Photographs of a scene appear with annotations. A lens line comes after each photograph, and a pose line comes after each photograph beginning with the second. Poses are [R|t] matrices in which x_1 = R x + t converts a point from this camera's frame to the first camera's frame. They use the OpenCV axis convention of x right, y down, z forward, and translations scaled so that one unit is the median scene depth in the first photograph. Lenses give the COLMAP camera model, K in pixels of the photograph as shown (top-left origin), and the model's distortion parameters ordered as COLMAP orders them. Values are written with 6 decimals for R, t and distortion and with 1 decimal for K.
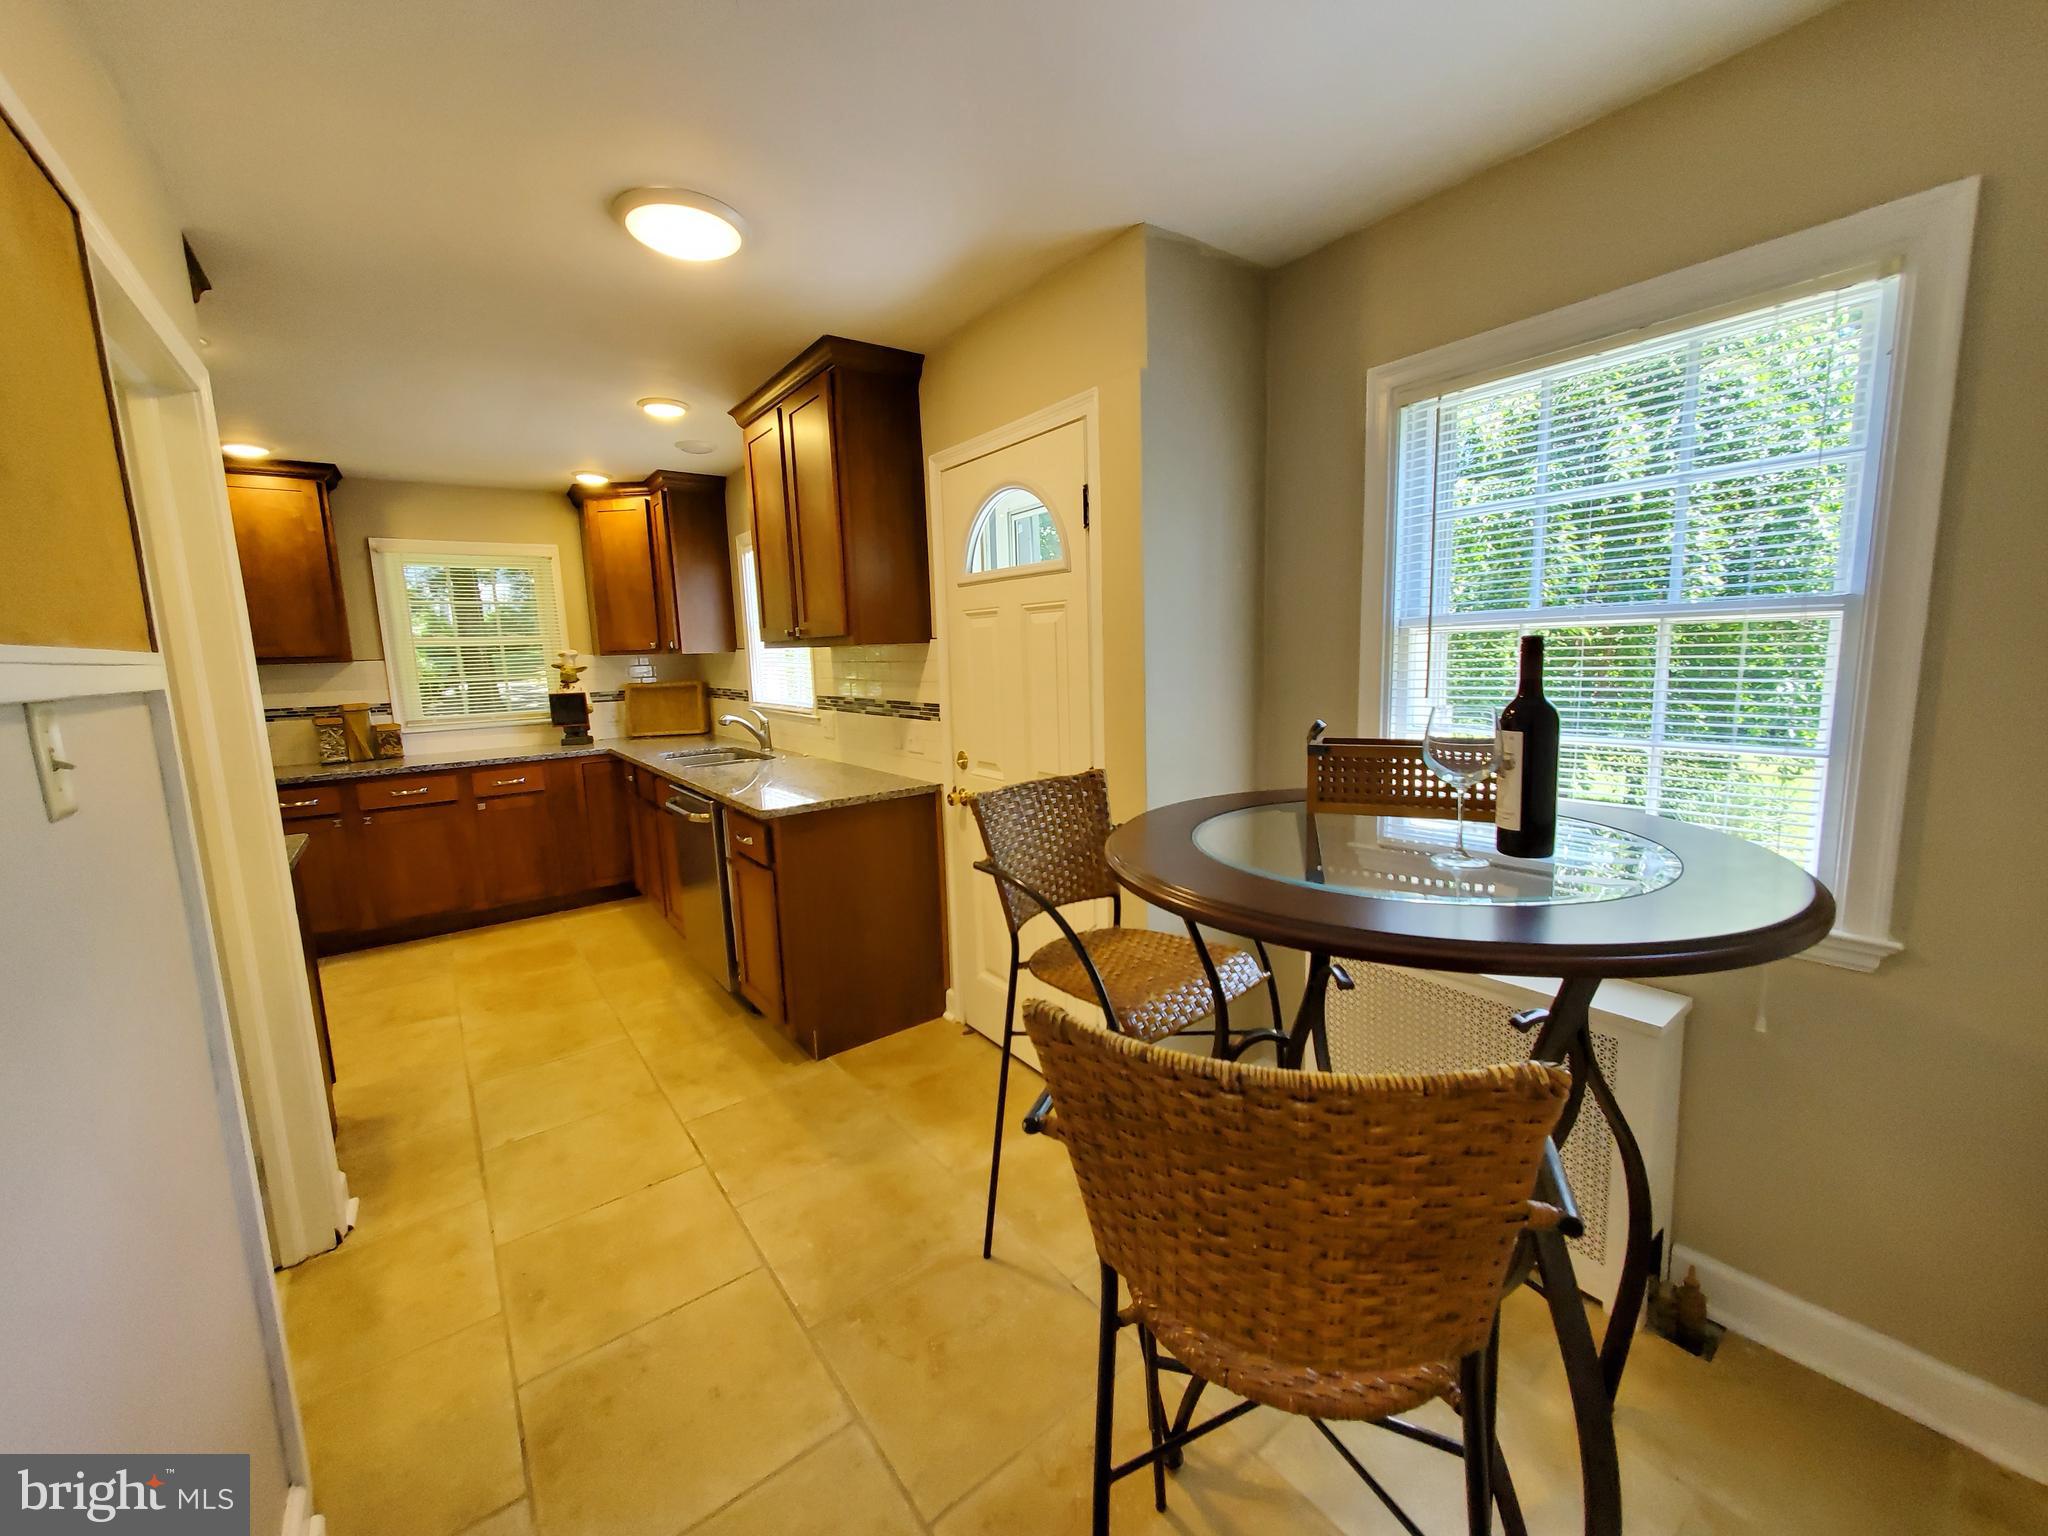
lens RADIAL K [[809.3, 0, 1041.0], [0, 809.3, 762.9], [0, 0, 1]] dist [0.000780, -0.000233]
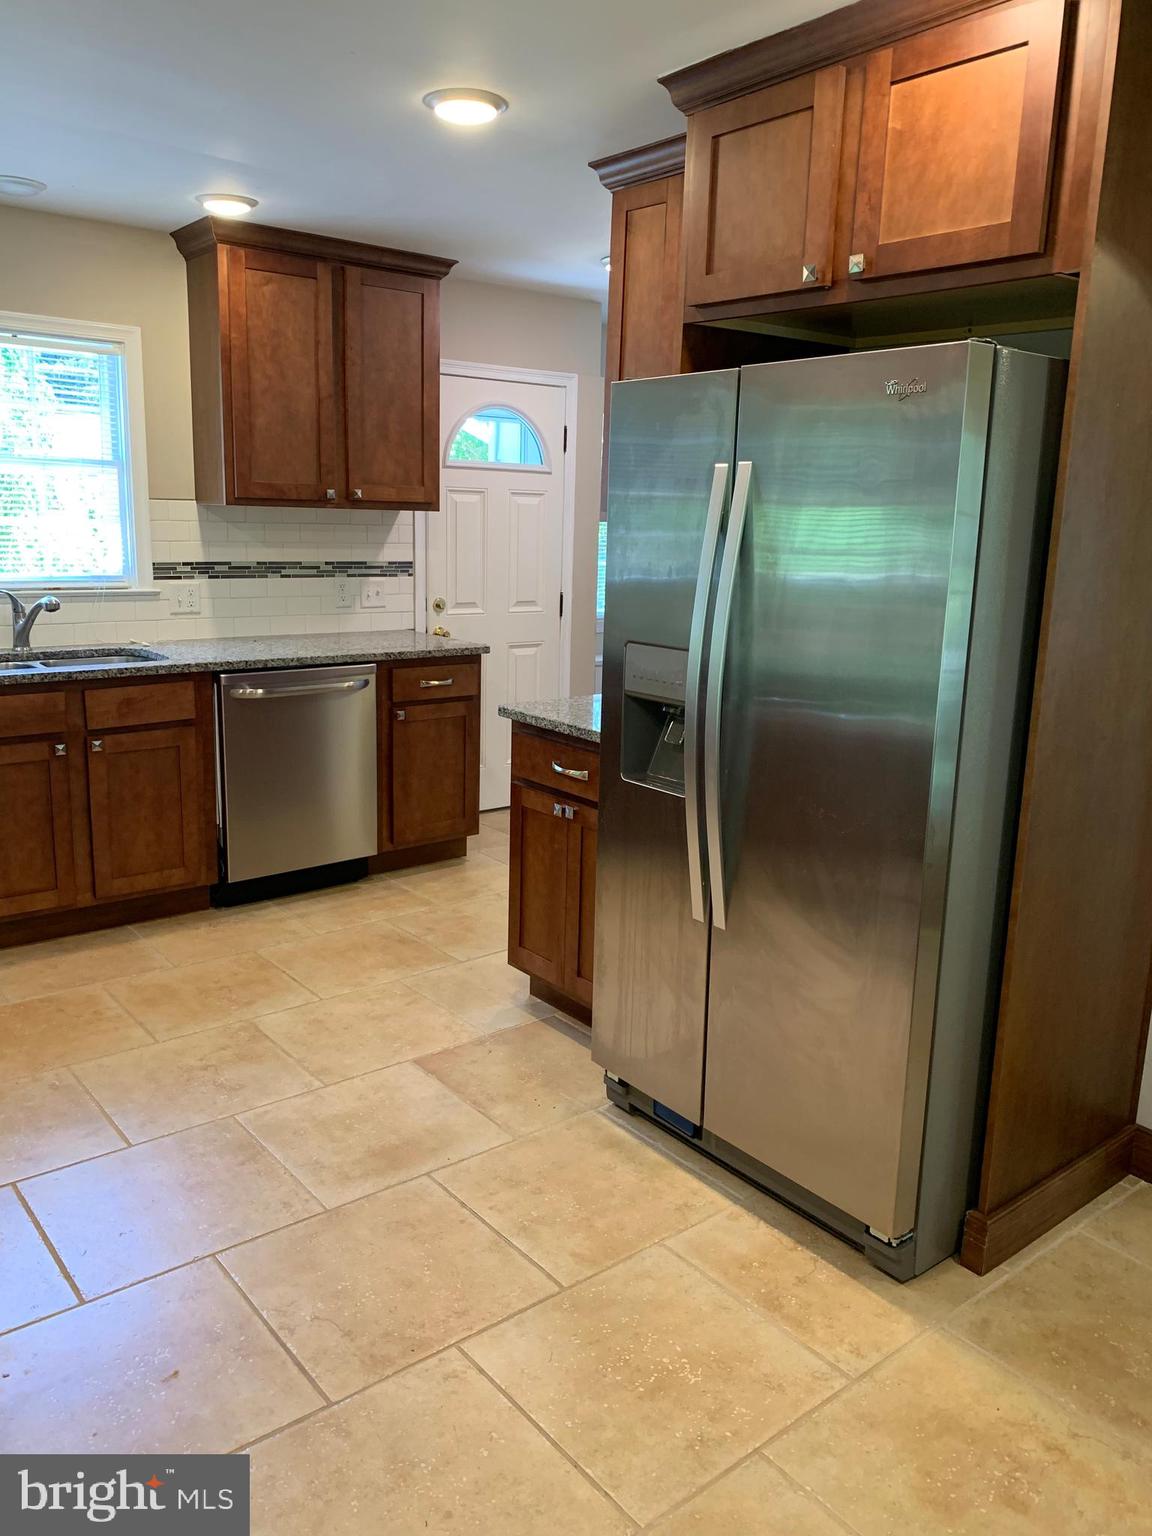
lens RADIAL K [[1173.5, 0, 583.6], [0, 1173.5, 763.9], [0, 0, 1]] dist [0.041135, -0.067961]
pose [[-0.034027, -0.182978, 0.982528, -1.323820], [0.115670, 0.975770, 0.185725, -0.050444], [-0.992705, 0.119969, -0.012038, 0.545915]]
